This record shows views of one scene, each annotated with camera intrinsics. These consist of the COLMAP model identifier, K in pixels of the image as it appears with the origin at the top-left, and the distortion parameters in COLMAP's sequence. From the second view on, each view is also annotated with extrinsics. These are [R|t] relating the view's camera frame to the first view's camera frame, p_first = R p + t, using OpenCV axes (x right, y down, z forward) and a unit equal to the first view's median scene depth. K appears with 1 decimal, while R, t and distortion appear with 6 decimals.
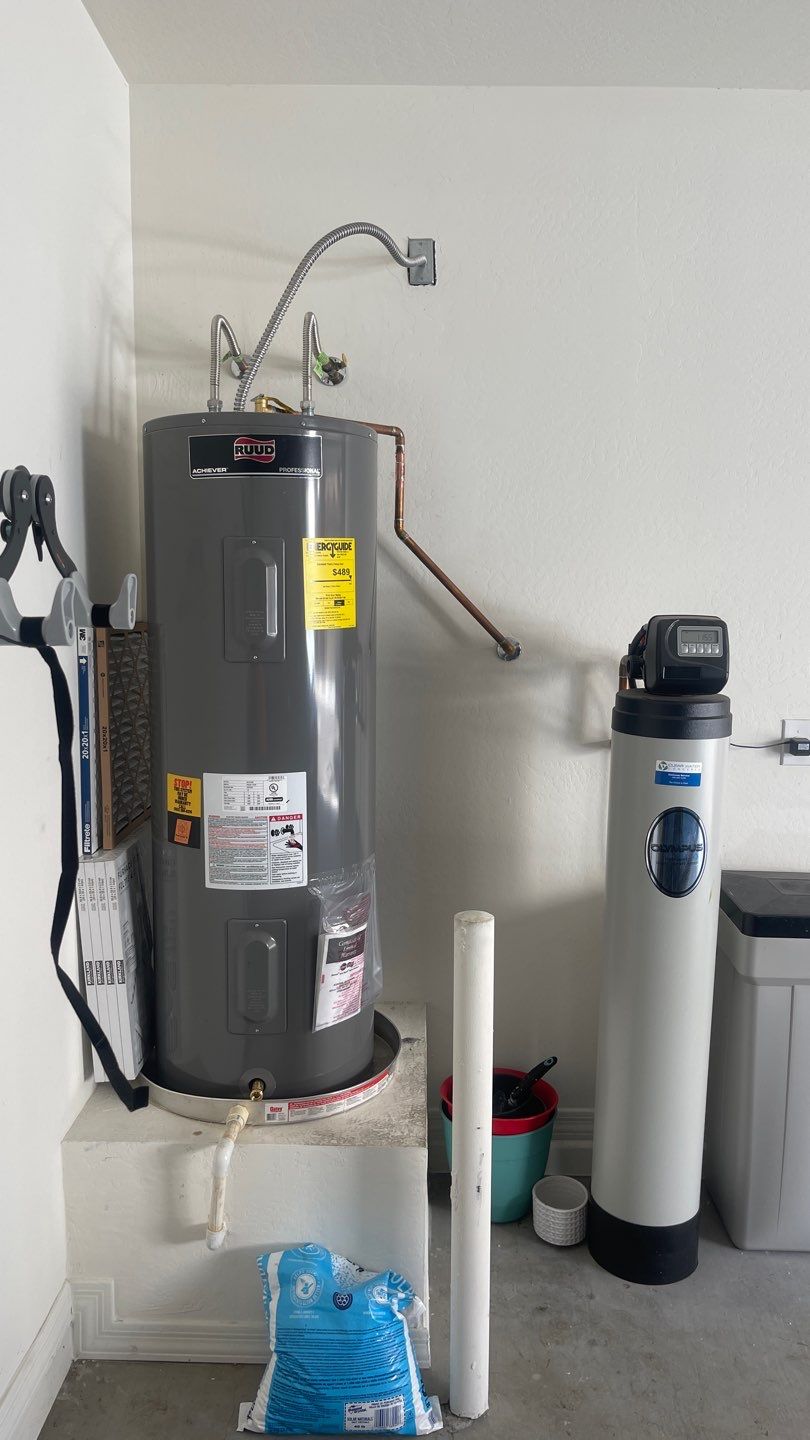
lens RADIAL K [[1073.0, 0, 405.0], [0, 1073.0, 720.0], [0, 0, 1]] dist [0.075654, -0.105653]
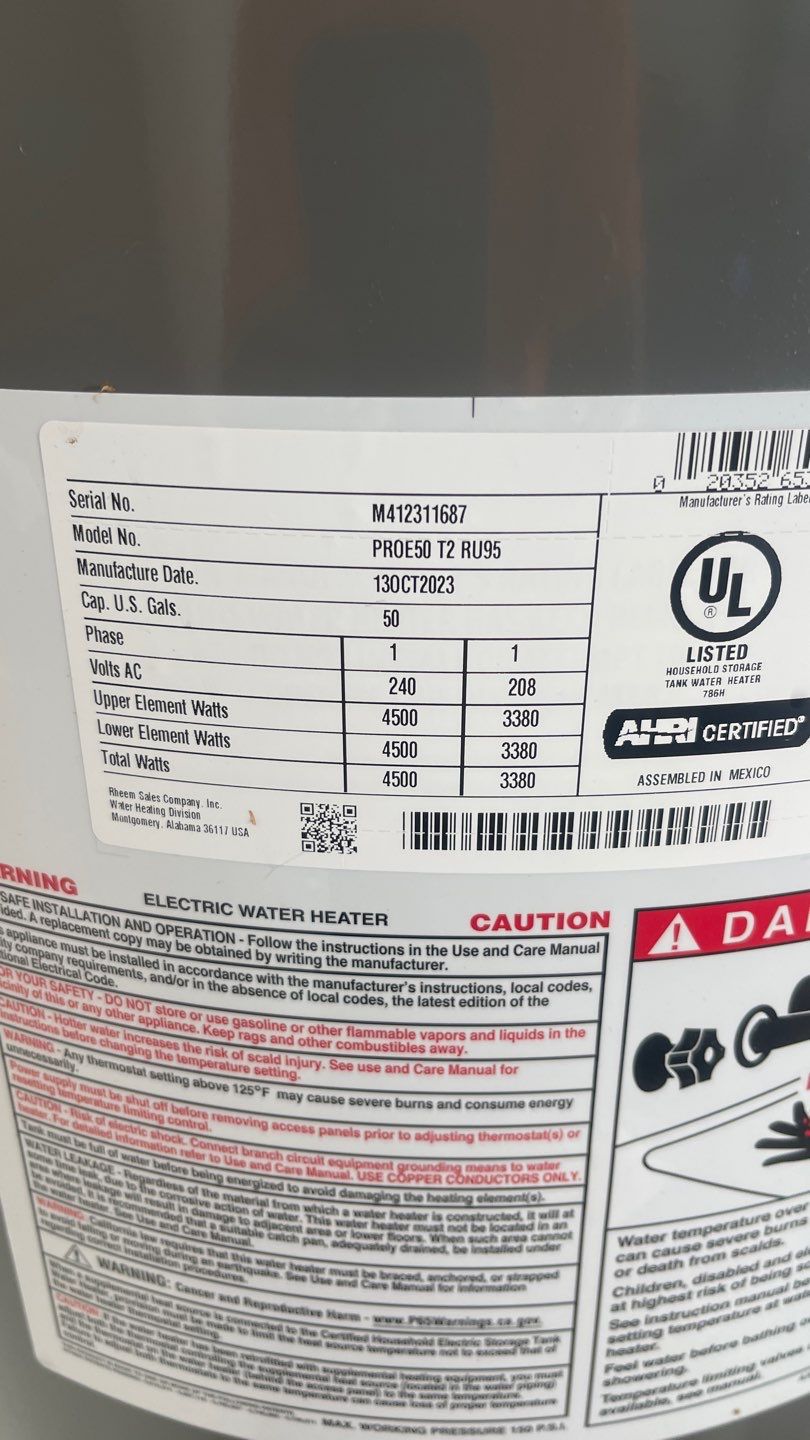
lens RADIAL K [[1073.0, 0, 405.0], [0, 1073.0, 720.0], [0, 0, 1]] dist [0.075654, -0.105653]
pose [[0.999078, 0.013269, -0.040840, -0.136013], [-0.000305, 0.953232, 0.302241, 0.047134], [0.042940, -0.301949, 0.952356, 0.887350]]
